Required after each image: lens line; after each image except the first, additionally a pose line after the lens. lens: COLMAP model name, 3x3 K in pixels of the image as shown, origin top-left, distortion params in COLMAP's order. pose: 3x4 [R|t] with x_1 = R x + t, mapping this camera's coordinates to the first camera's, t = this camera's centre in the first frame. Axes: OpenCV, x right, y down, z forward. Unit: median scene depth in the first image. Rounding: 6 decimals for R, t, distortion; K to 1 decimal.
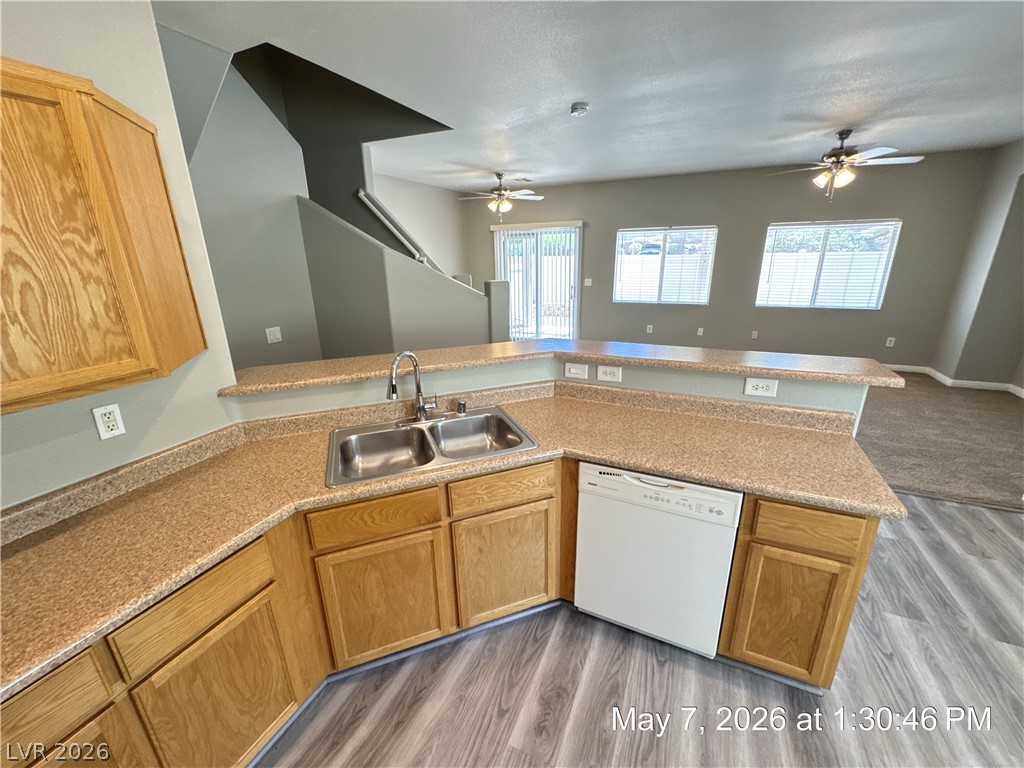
lens RADIAL K [[410.1, 0, 513.4], [0, 410.1, 383.3], [0, 0, 1]] dist [-0.001455, 0.000022]
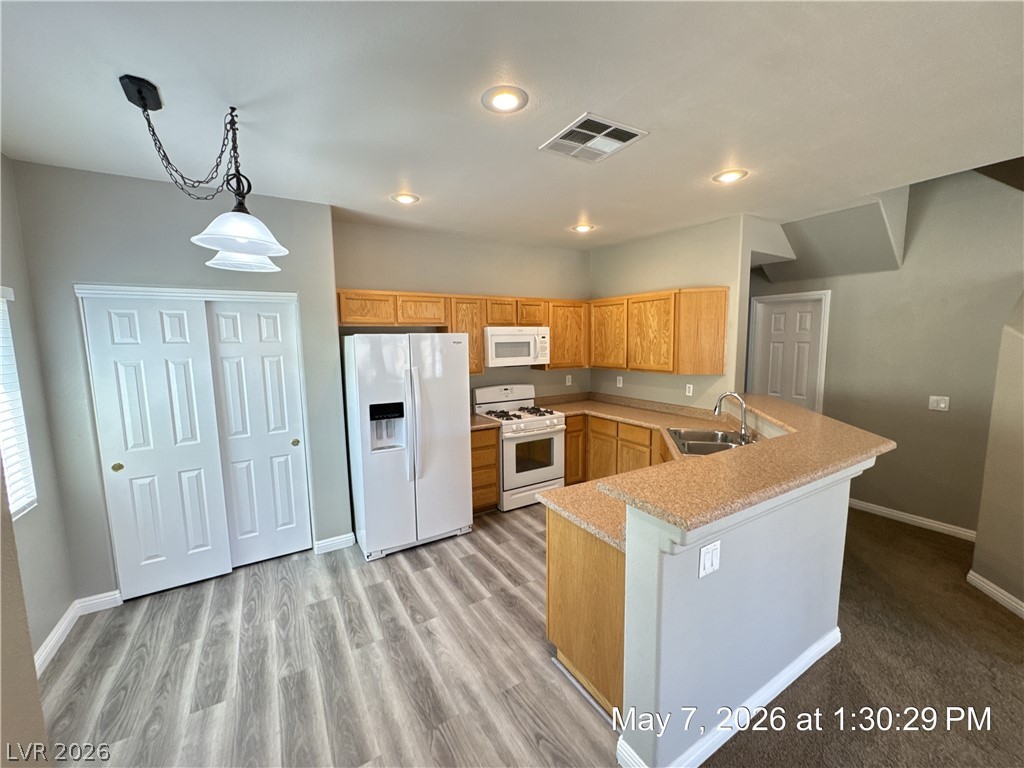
lens RADIAL K [[409.1, 0, 512.0], [0, 409.1, 384.0], [0, 0, 1]] dist [0.001173, -0.000205]
pose [[-0.564409, 0.118471, -0.816950, 0.500106], [-0.227130, 0.929163, 0.291662, -0.121904], [0.793634, 0.350171, -0.497520, 0.343080]]
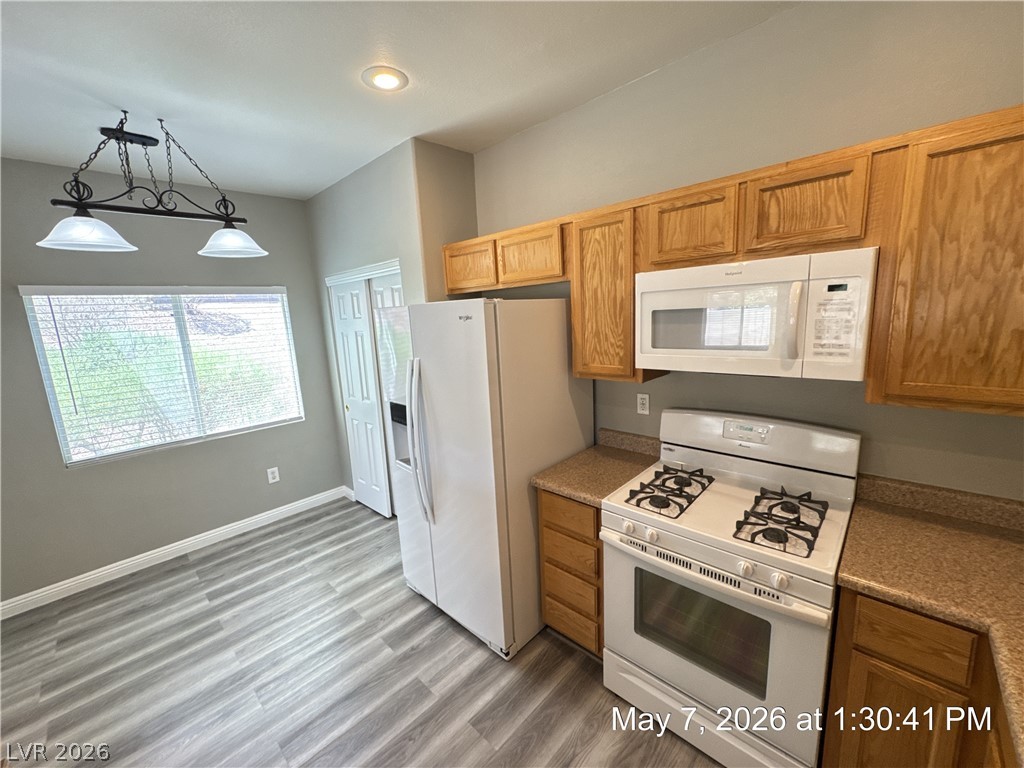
lens RADIAL K [[411.1, 0, 514.3], [0, 411.1, 384.9], [0, 0, 1]] dist [0.003012, 0.000426]
pose [[-0.940587, 0.009131, 0.339429, -0.069386], [0.168480, 0.880454, 0.443187, -0.075243], [-0.294805, 0.474043, -0.829683, 0.239449]]
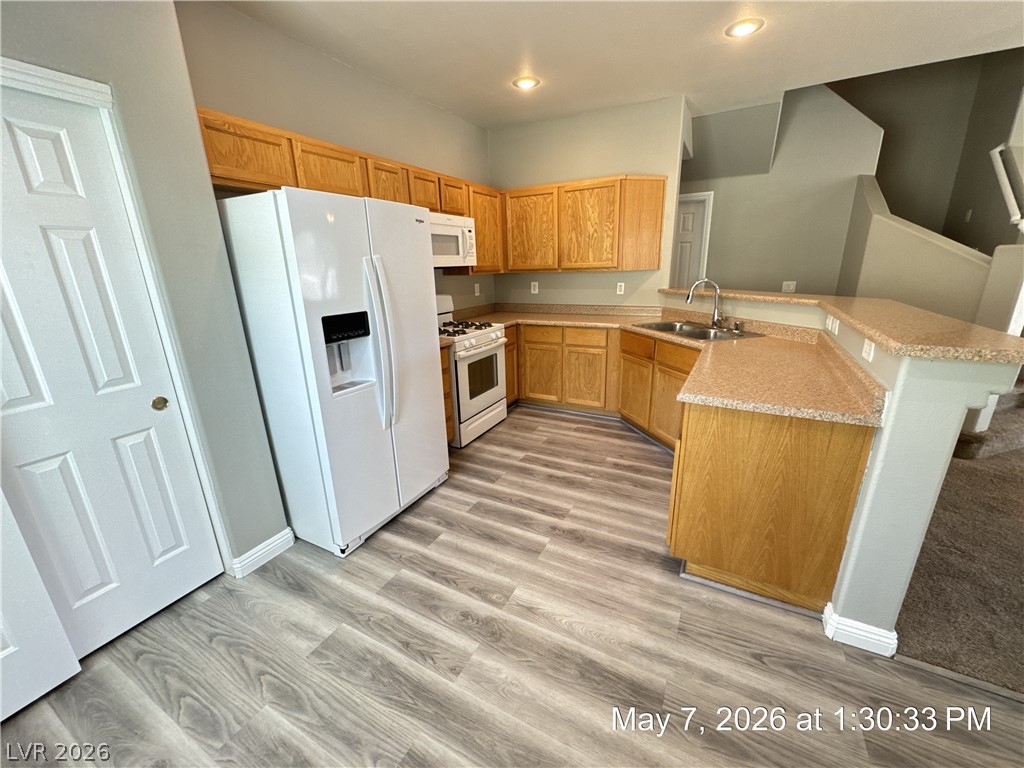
lens RADIAL K [[410.1, 0, 513.4], [0, 410.1, 383.3], [0, 0, 1]] dist [-0.001455, 0.000022]
pose [[-0.066839, 0.300059, -0.951576, 0.480775], [-0.276344, 0.910833, 0.306622, 0.005624], [0.958732, 0.283457, 0.022041, 0.096526]]
